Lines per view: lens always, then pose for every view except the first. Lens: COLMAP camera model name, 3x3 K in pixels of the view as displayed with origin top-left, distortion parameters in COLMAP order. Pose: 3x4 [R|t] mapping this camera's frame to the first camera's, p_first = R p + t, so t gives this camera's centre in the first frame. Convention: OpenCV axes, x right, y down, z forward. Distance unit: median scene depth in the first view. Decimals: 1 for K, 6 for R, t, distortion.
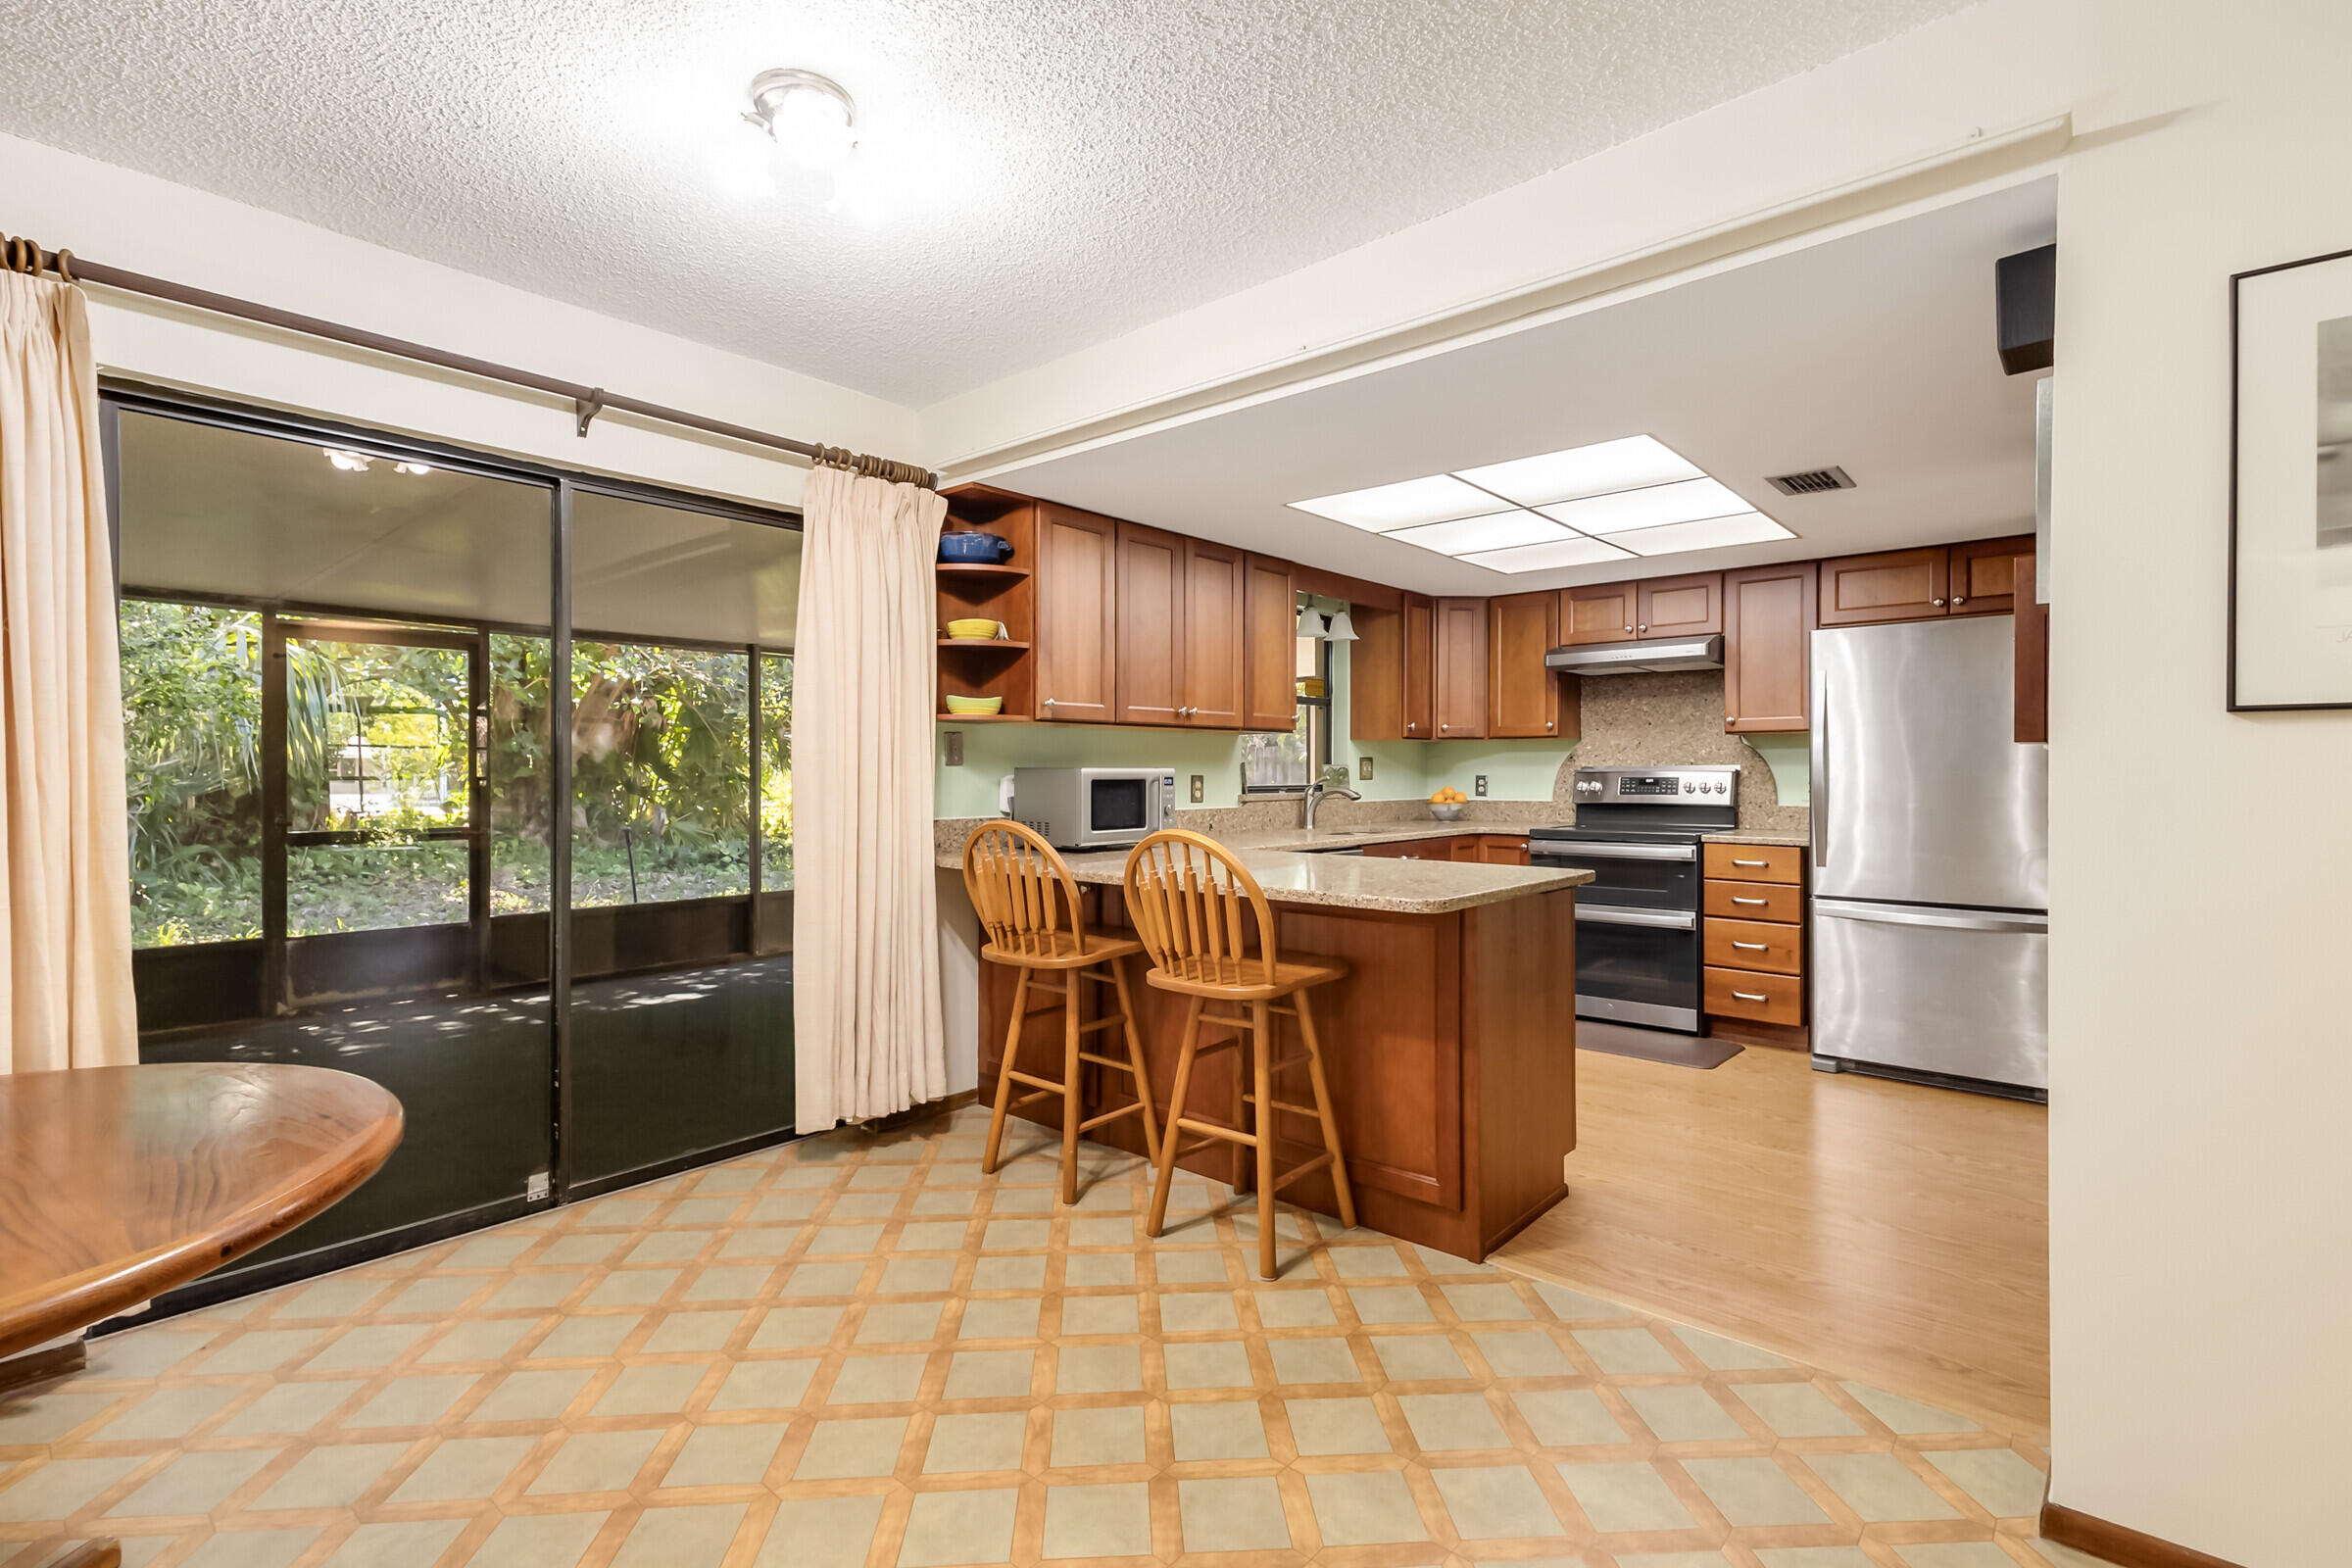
lens RADIAL K [[1084.7, 0, 1180.3], [0, 1084.7, 773.7], [0, 0, 1]] dist [0.020425, -0.000082]
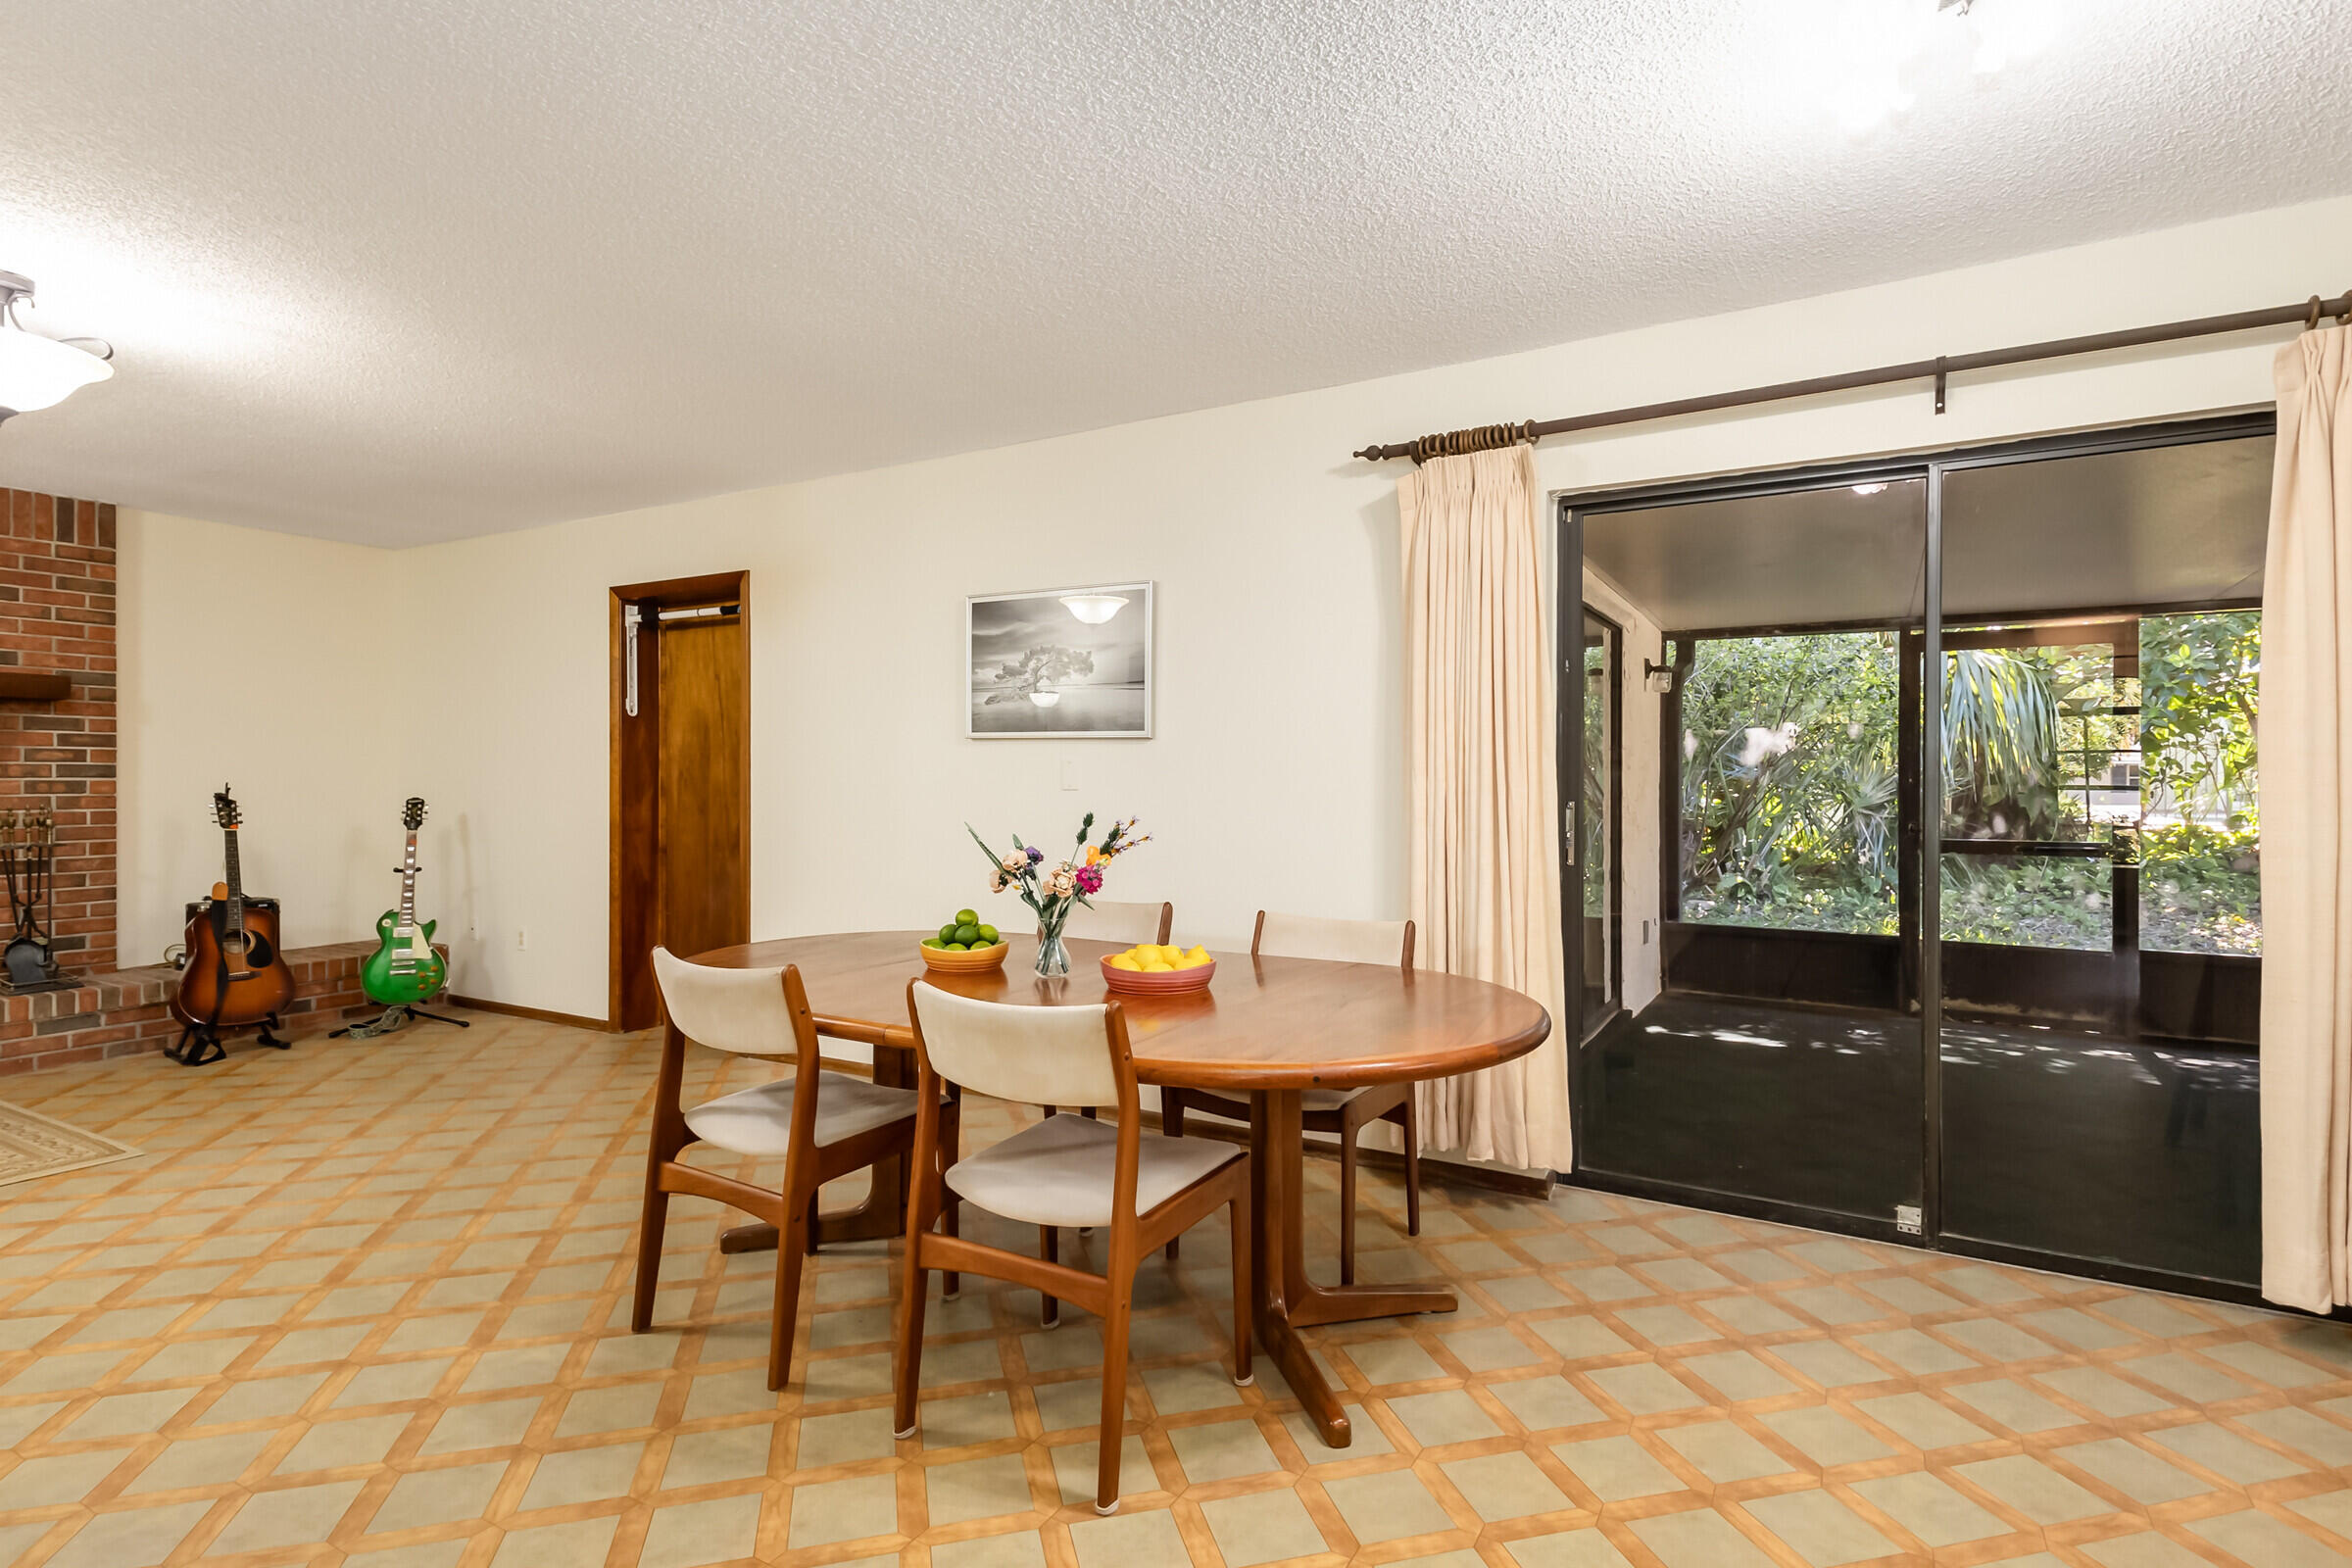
lens RADIAL K [[1165.4, 0, 1182.5], [0, 1165.4, 793.0], [0, 0, 1]] dist [0.028323, -0.005192]
pose [[0.189871, 0.011633, -0.981740, 0.186555], [-0.002917, 0.999932, 0.011284, -0.000902], [0.981805, 0.000722, 0.189892, 0.120393]]
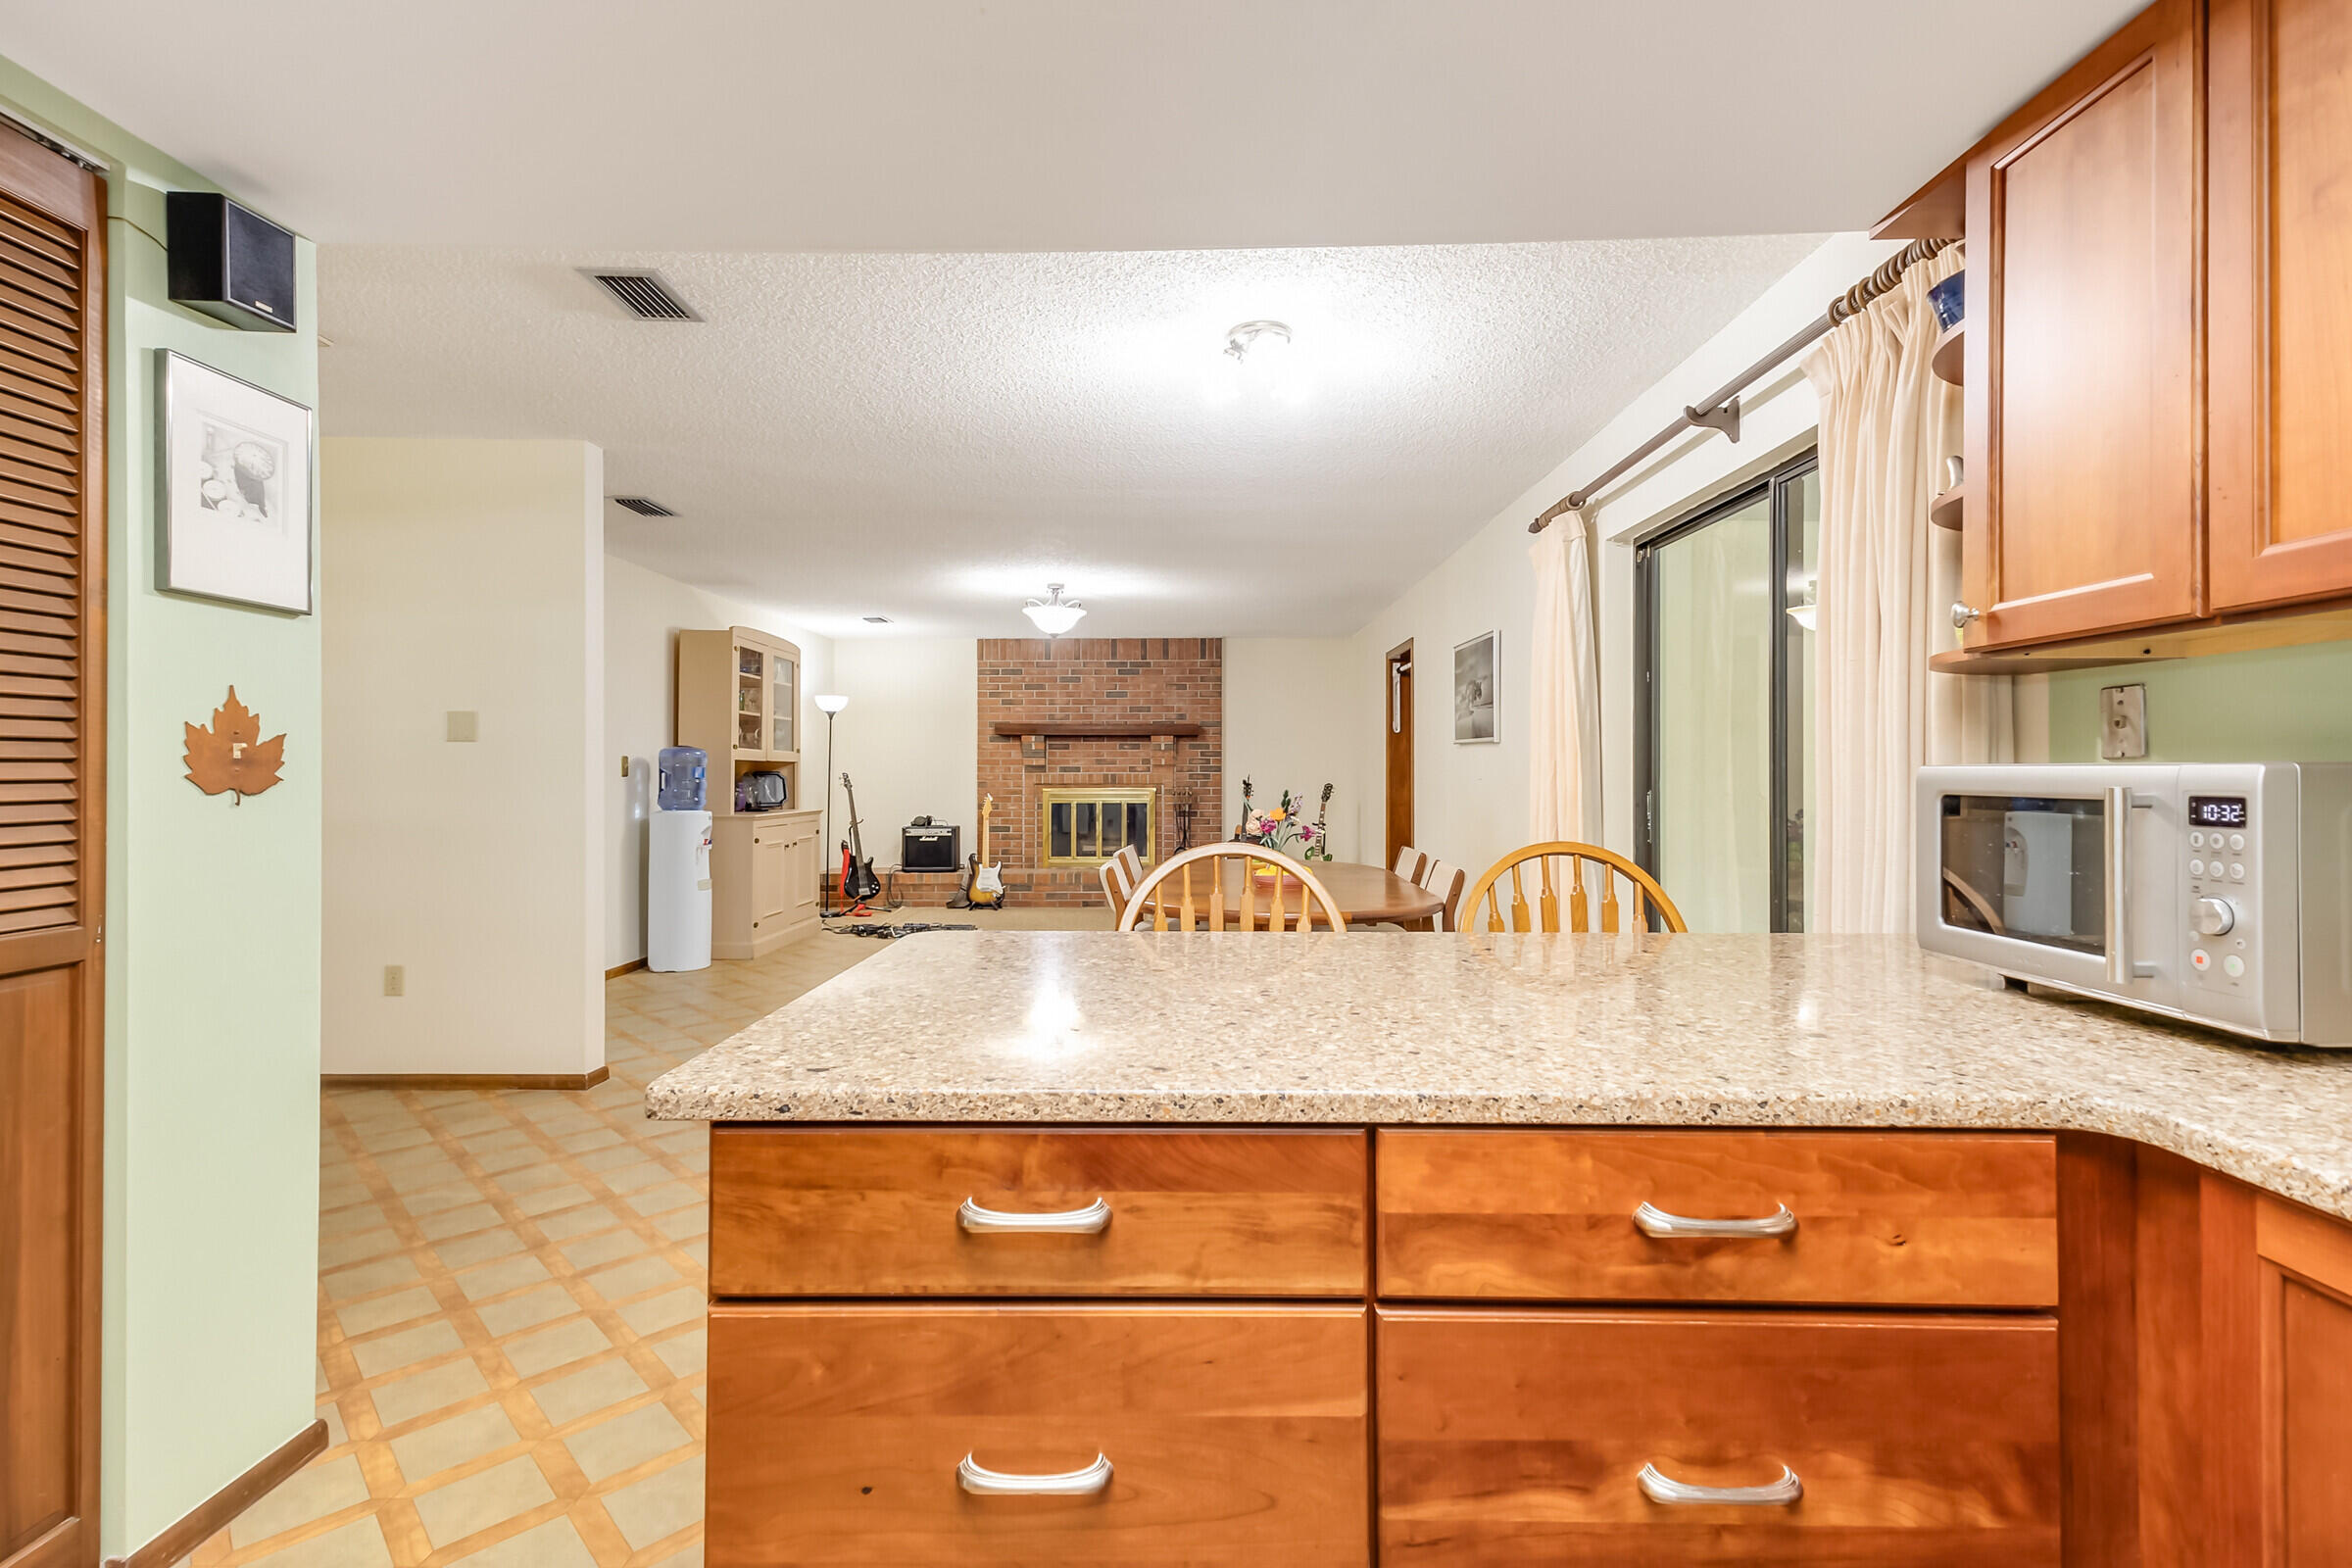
lens RADIAL K [[1084.7, 0, 1189.7], [0, 1084.7, 776.3], [0, 0, 1]] dist [0.020425, -0.000082]
pose [[-0.754984, 0.001285, -0.655741, 0.303814], [-0.002563, 0.999985, 0.004910, -0.001816], [0.655738, 0.005387, -0.754970, 0.884581]]
